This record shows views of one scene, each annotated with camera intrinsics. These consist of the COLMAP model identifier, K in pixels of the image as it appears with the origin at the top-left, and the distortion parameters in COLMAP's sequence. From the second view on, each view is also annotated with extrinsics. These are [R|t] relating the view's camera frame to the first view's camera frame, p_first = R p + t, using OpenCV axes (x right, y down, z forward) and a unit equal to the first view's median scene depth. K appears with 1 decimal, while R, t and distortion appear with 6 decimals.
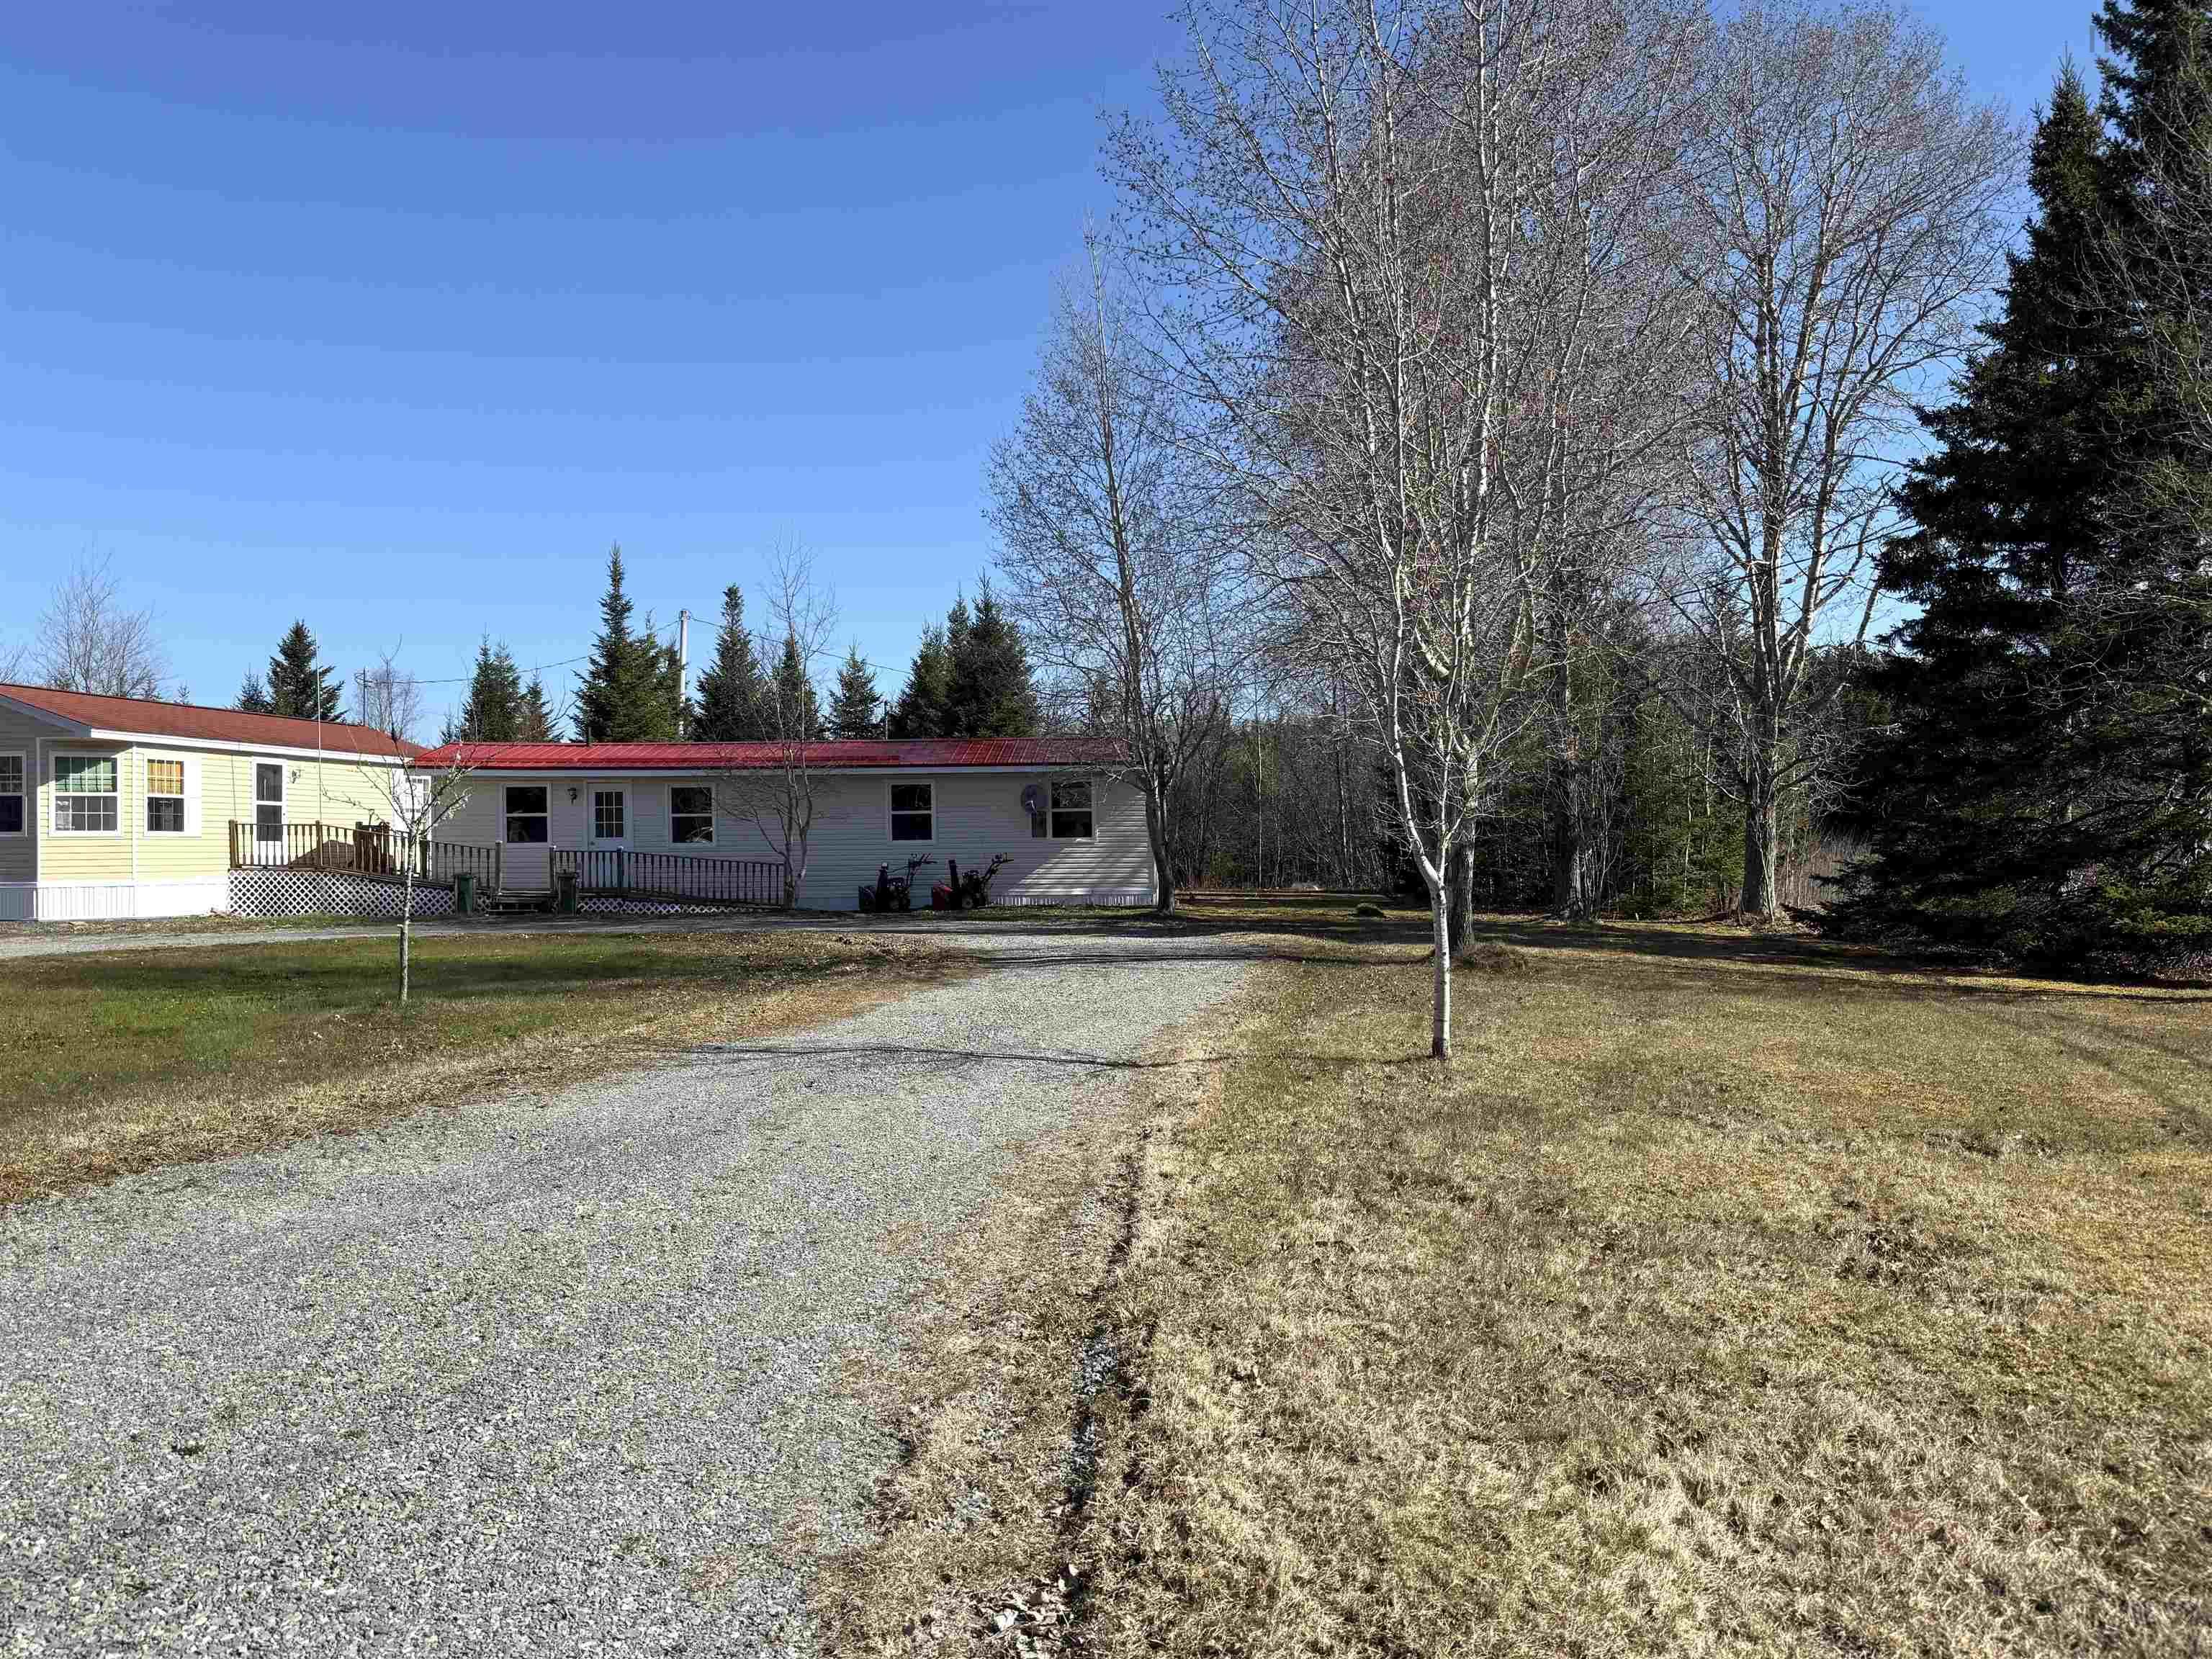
lens RADIAL K [[1622.4, 0, 1116.3], [0, 1622.4, 834.0], [0, 0, 1]] dist [-0.010355, -0.013661]
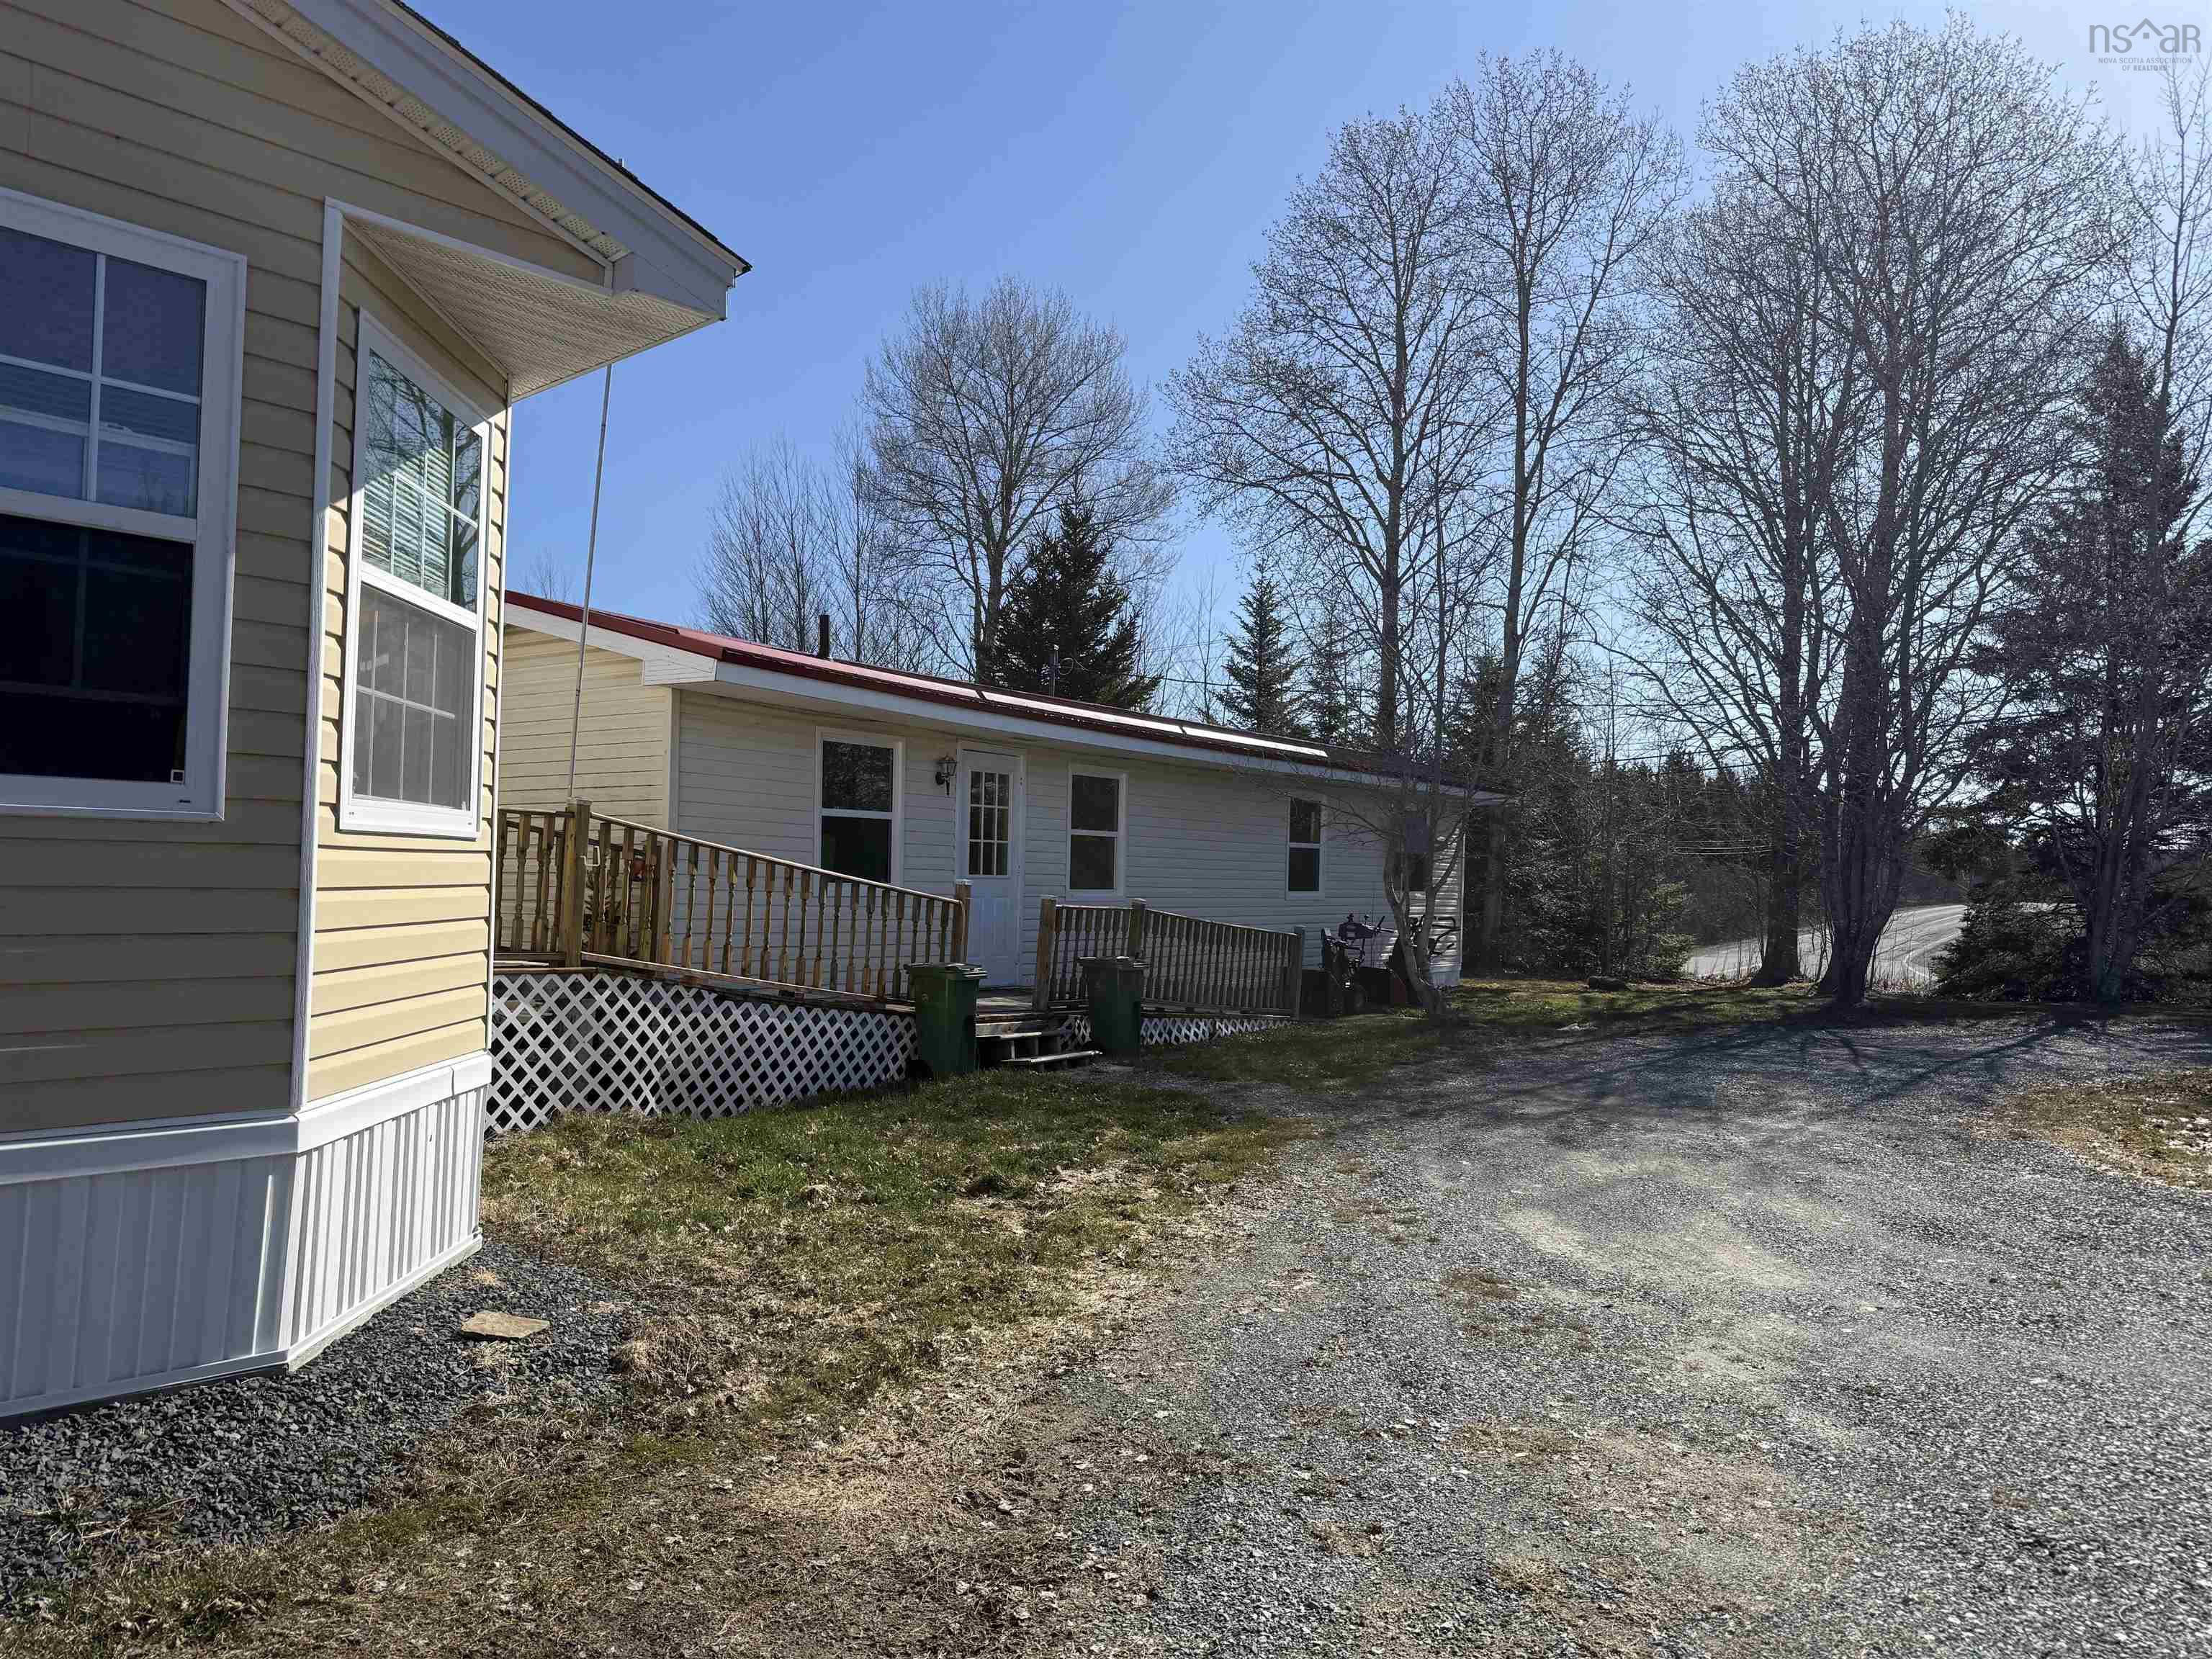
lens RADIAL K [[1545.4, 0, 1109.4], [0, 1545.4, 809.0], [0, 0, 1]] dist [0.008095, -0.018096]
pose [[0.550711, 0.058304, 0.832657, -0.671643], [-0.027114, 0.998281, -0.051968, 0.005484], [-0.834256, 0.006042, 0.551345, 0.760128]]
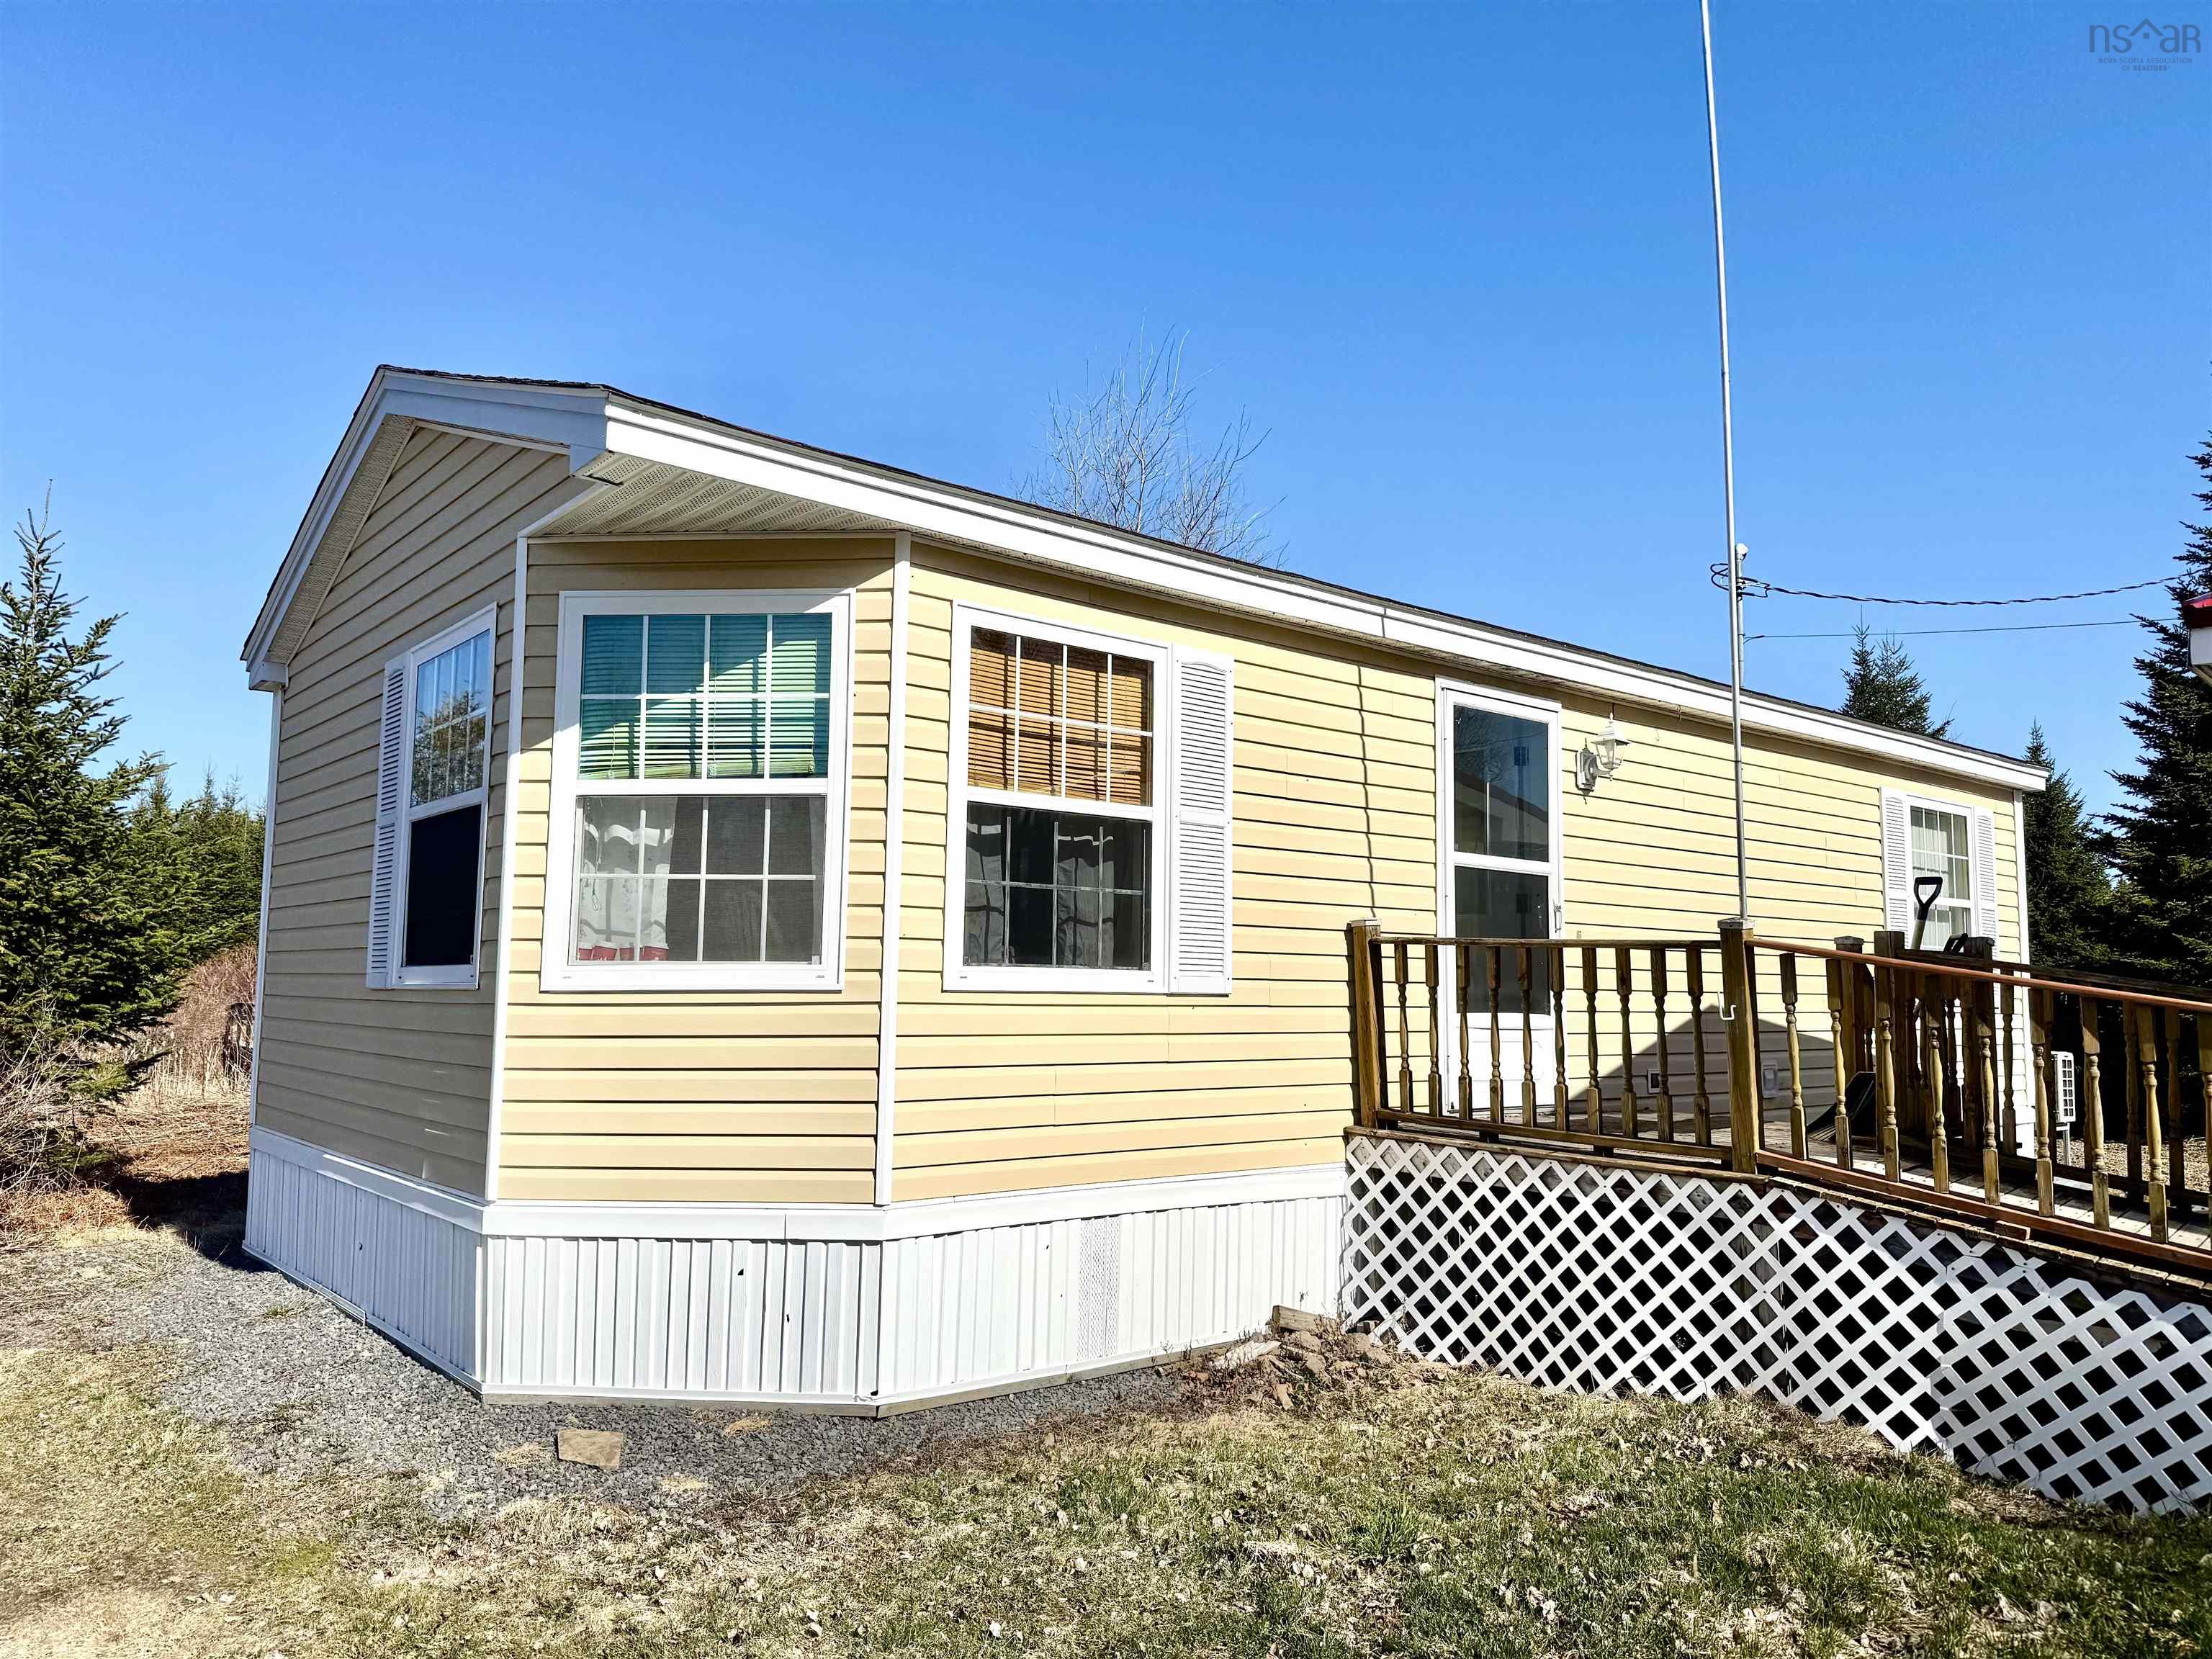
lens RADIAL K [[1545.4, 0, 1116.5], [0, 1545.4, 830.1], [0, 0, 1]] dist [0.008095, -0.018096]
pose [[0.743855, -0.055332, -0.666047, -0.420354], [-0.010717, 0.995451, -0.094666, -0.000431], [0.668255, 0.077556, 0.739878, 0.804350]]
